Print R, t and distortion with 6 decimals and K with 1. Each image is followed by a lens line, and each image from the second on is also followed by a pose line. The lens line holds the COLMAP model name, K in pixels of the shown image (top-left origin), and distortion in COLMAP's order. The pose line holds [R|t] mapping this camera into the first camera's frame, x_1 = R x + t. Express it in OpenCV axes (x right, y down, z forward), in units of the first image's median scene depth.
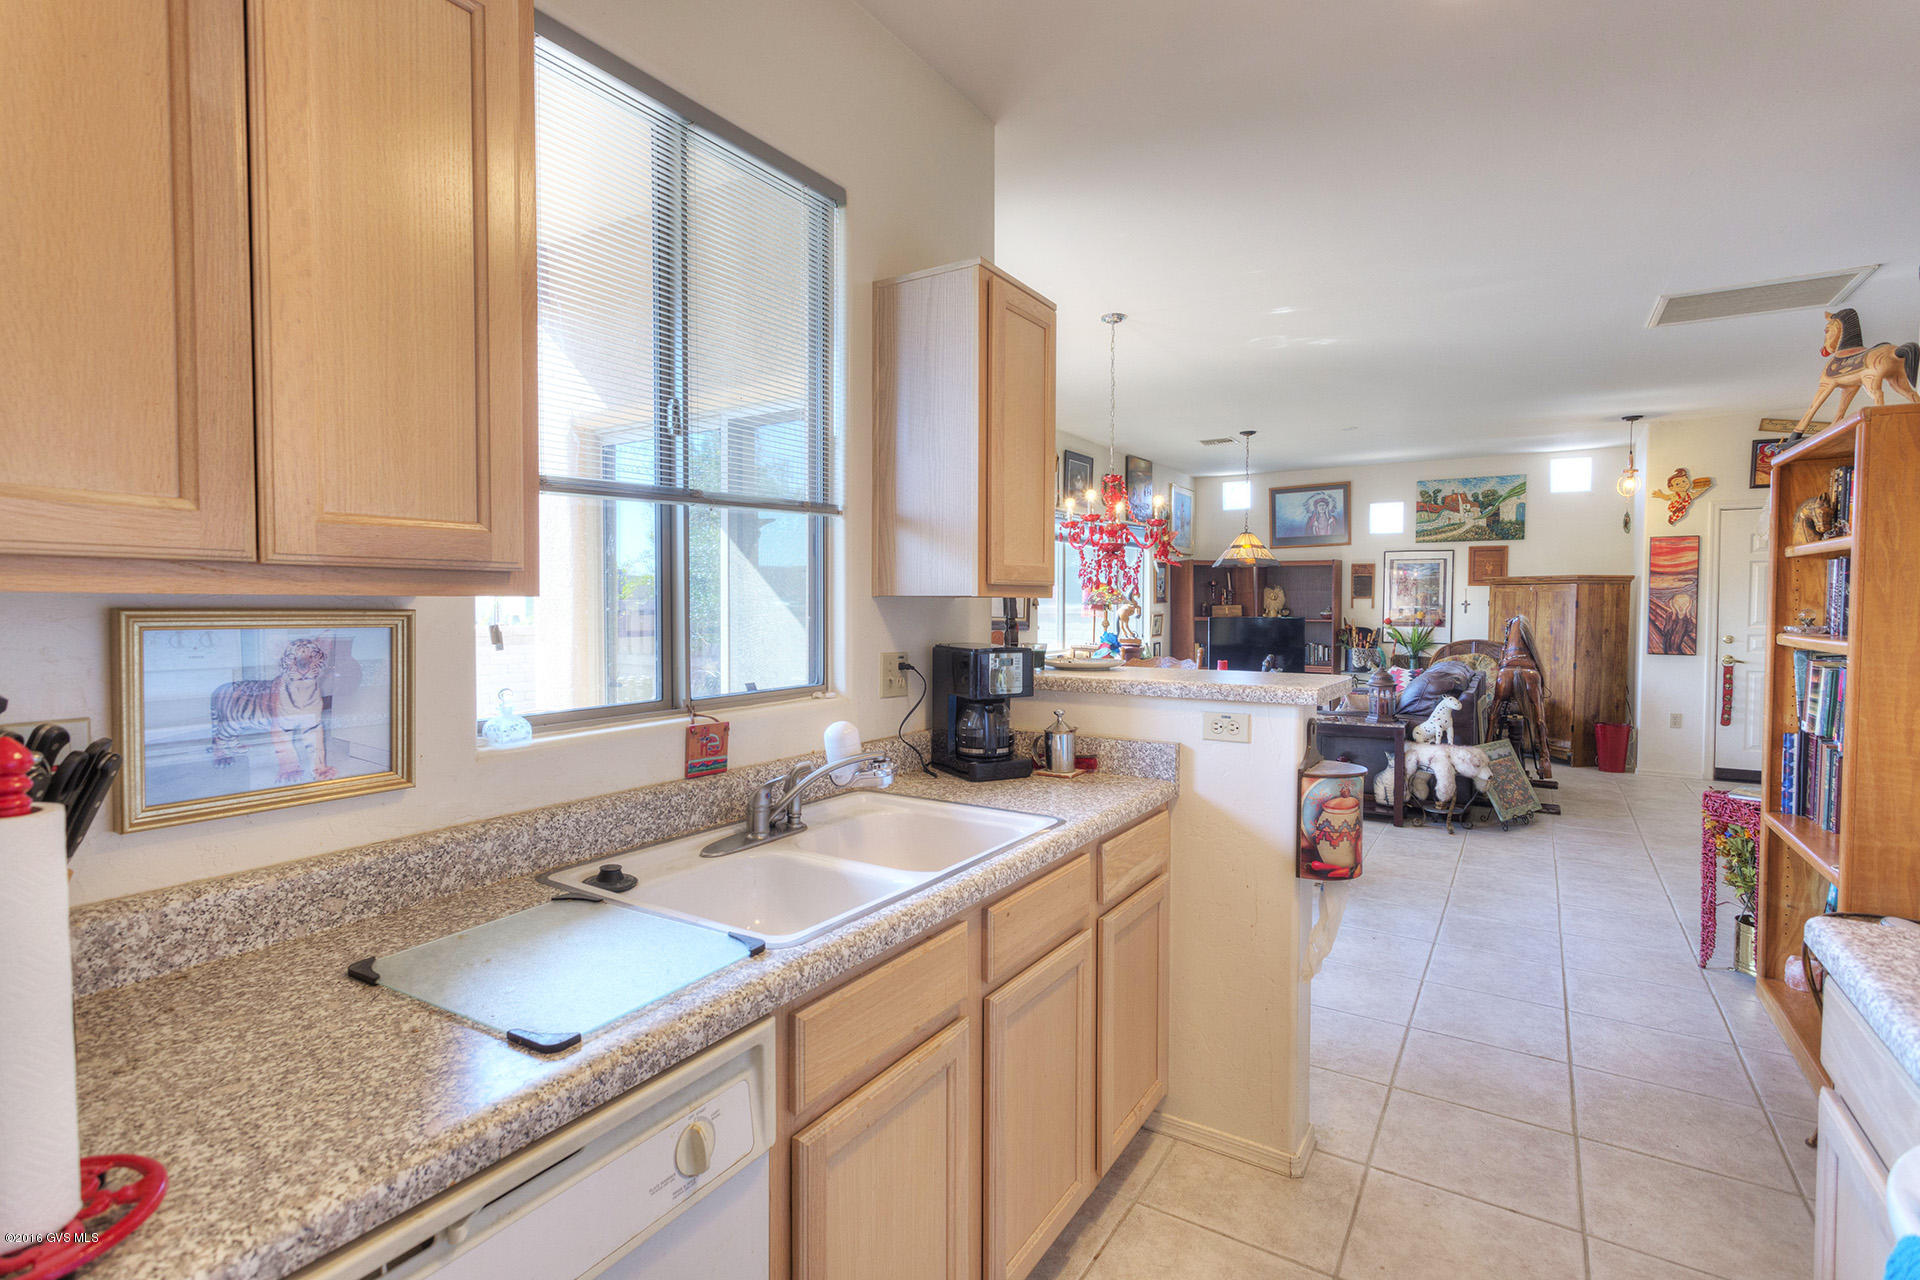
lens RADIAL K [[897.7, 0, 958.0], [0, 897.7, 633.4], [0, 0, 1]] dist [0.006380, -0.000593]
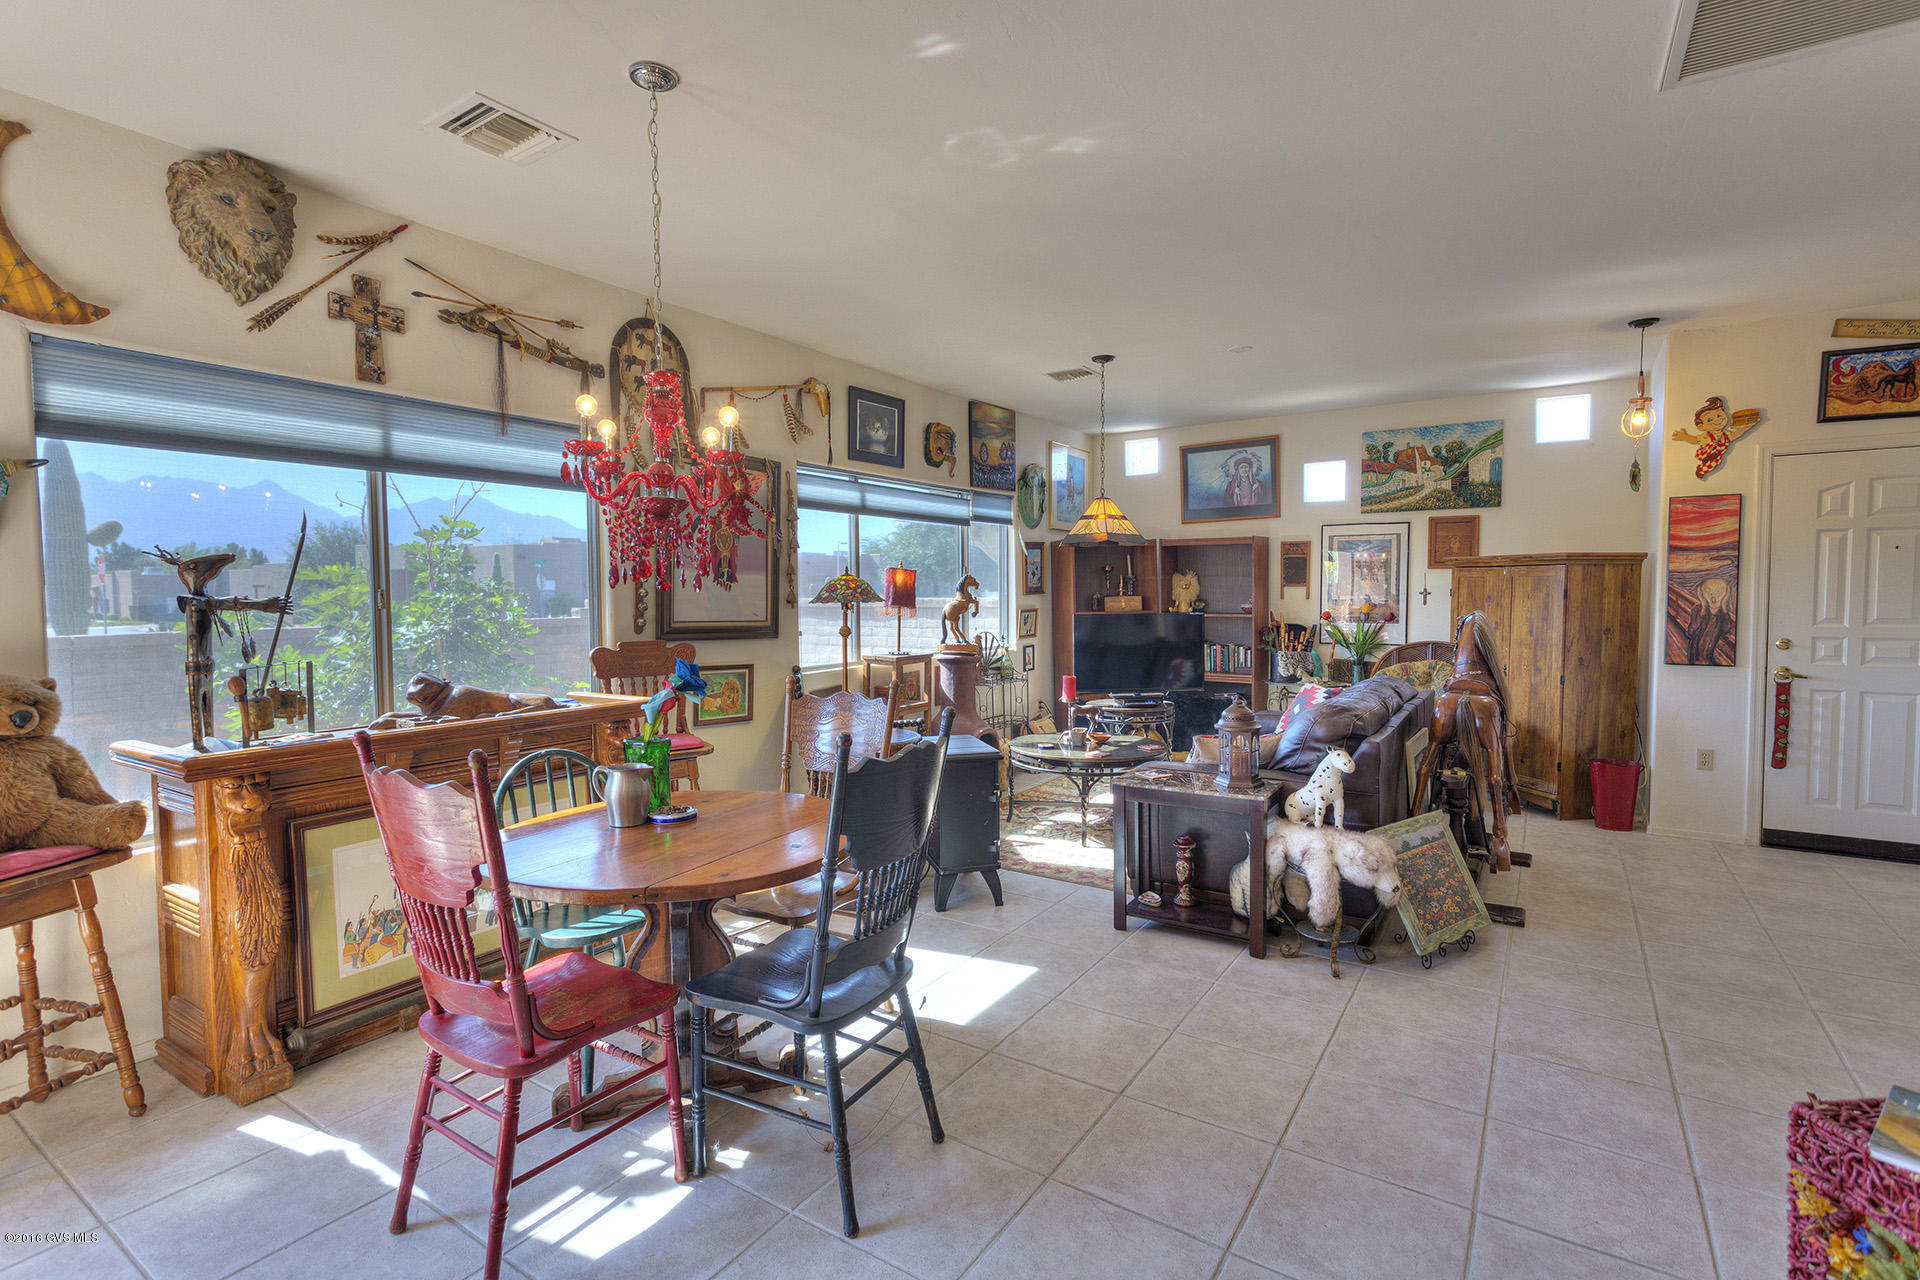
lens RADIAL K [[897.7, 0, 957.1], [0, 897.7, 632.6], [0, 0, 1]] dist [0.006380, -0.000593]
pose [[0.999823, -0.007699, -0.017147, 0.217662], [0.007949, 0.999863, 0.014525, -0.015853], [0.017032, -0.014659, 0.999747, 0.278138]]
